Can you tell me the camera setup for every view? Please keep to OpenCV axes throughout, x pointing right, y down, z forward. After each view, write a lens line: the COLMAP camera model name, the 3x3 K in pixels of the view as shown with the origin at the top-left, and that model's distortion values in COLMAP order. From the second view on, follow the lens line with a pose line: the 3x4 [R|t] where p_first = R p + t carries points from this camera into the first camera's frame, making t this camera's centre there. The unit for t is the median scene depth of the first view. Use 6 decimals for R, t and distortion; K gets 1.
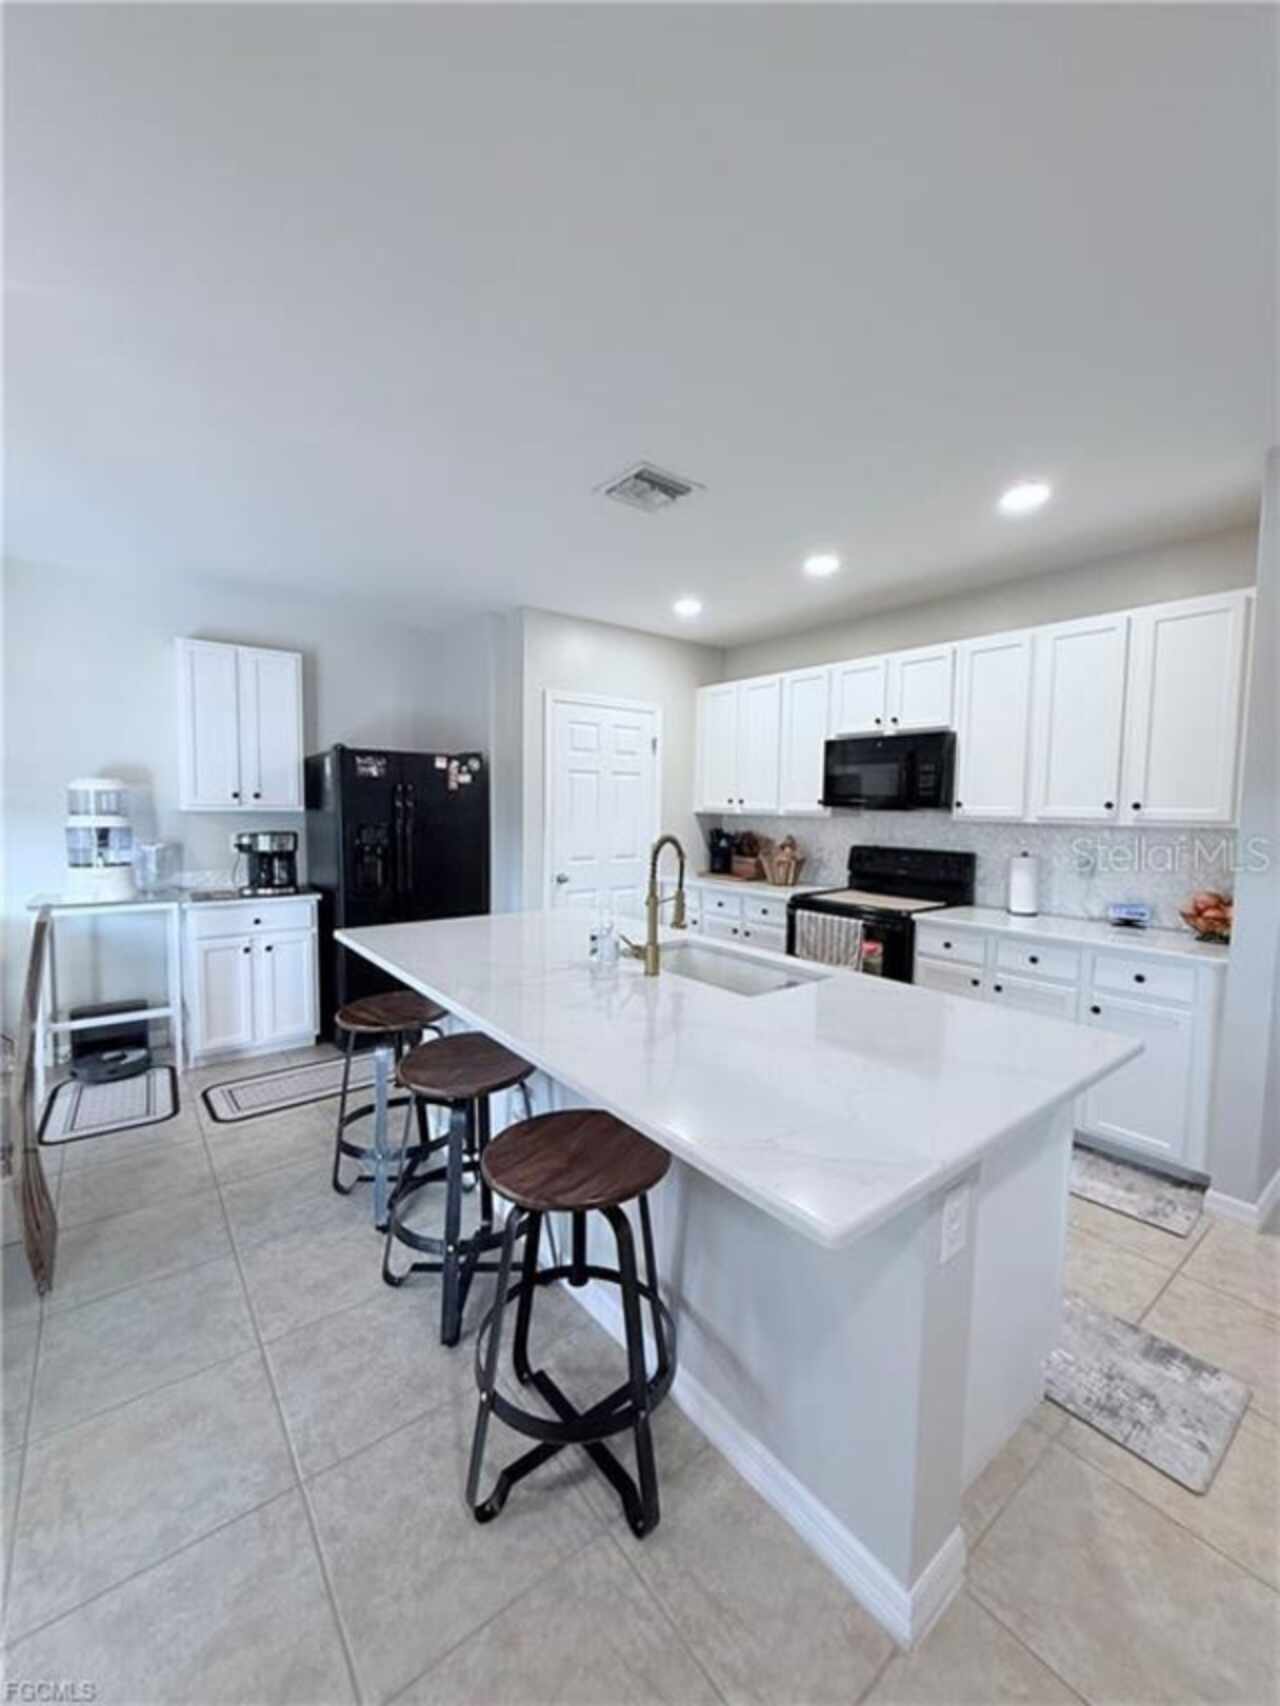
lens RADIAL K [[678.7, 0, 640.7], [0, 678.7, 850.2], [0, 0, 1]] dist [-0.003358, 0.000691]
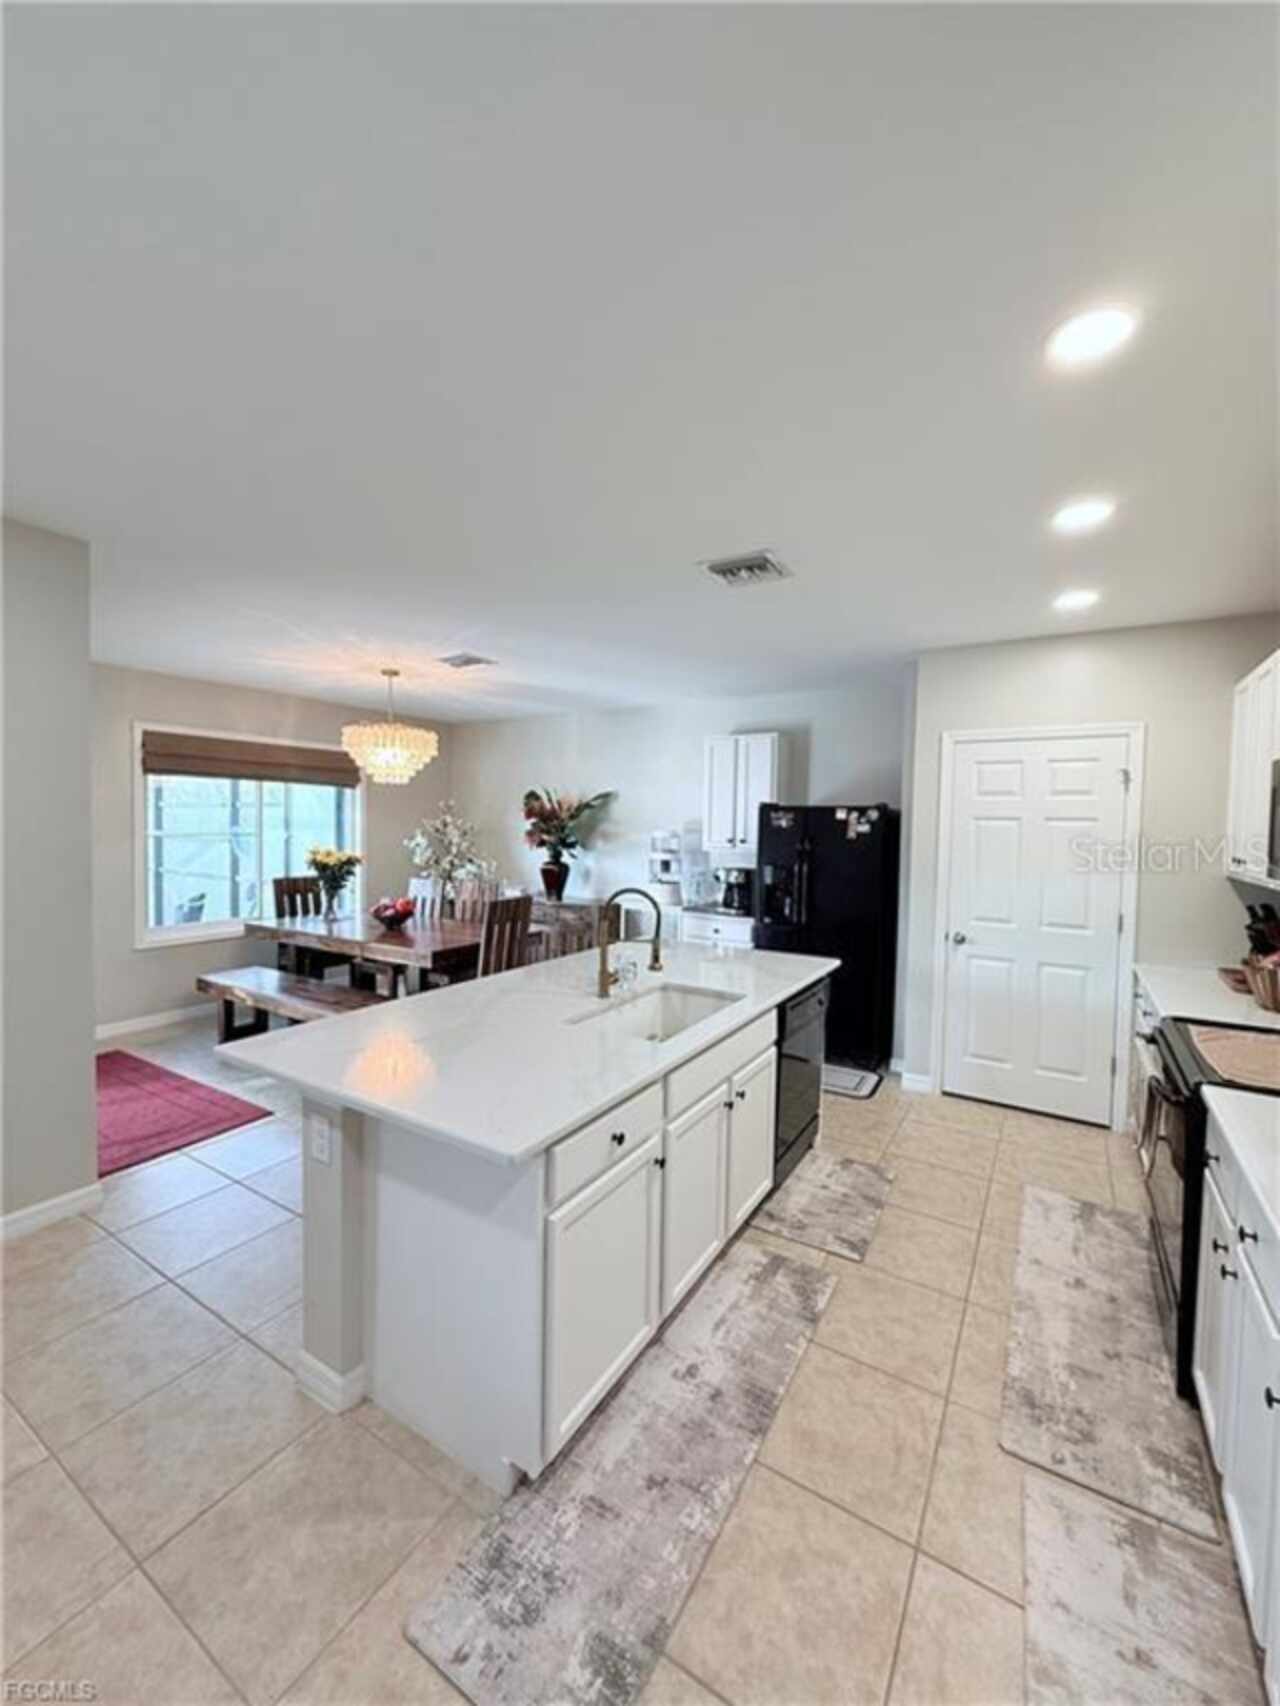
lens RADIAL K [[678.7, 0, 641.7], [0, 678.7, 851.7], [0, 0, 1]] dist [-0.003358, 0.000691]
pose [[0.347622, 0.030883, -0.937126, 0.718609], [-0.078643, 0.996896, 0.003681, -0.054089], [0.934331, 0.072419, 0.348972, 0.367377]]
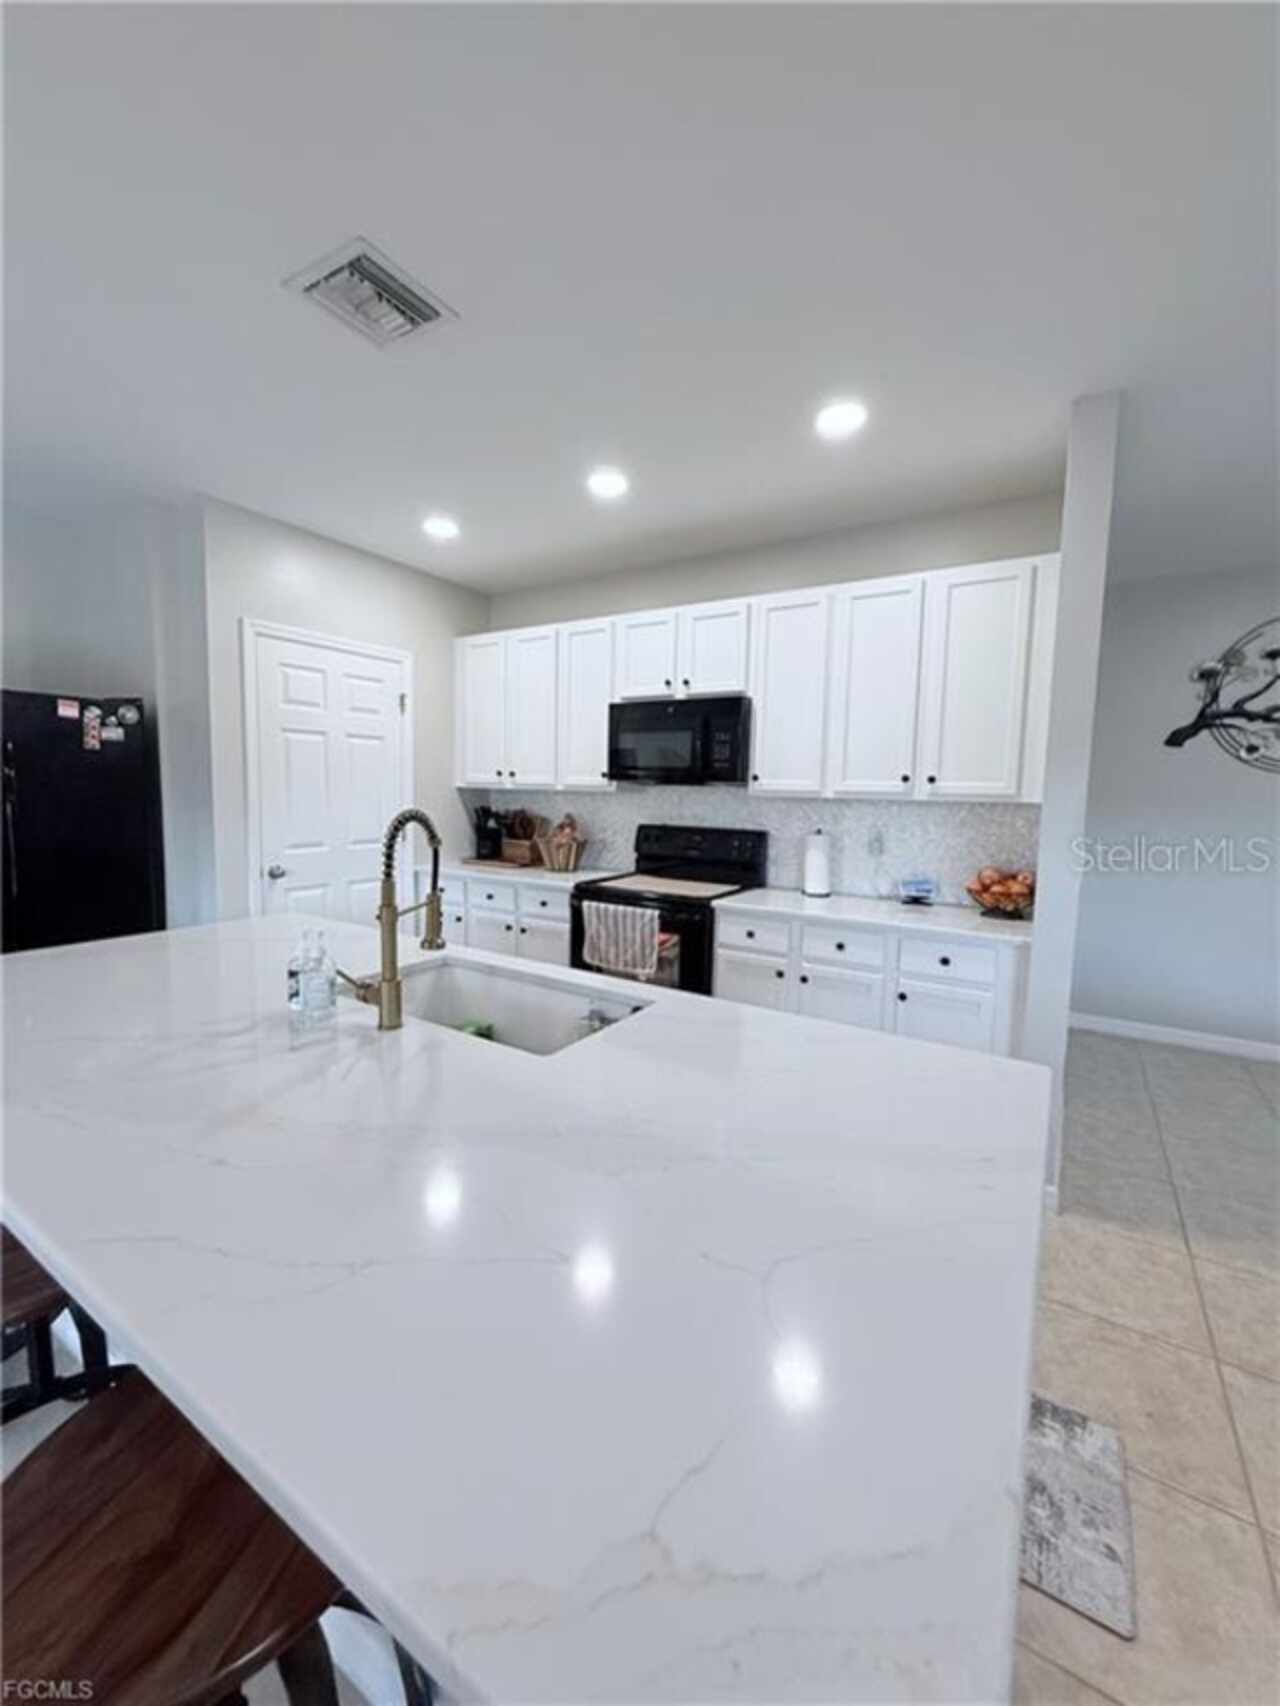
lens RADIAL K [[678.7, 0, 641.1], [0, 678.7, 849.1], [0, 0, 1]] dist [-0.003358, 0.000691]
pose [[0.941834, -0.023181, 0.335279, 0.017453], [0.014176, 0.999471, 0.029282, -0.000667], [-0.335780, -0.022826, 0.941664, 0.191024]]
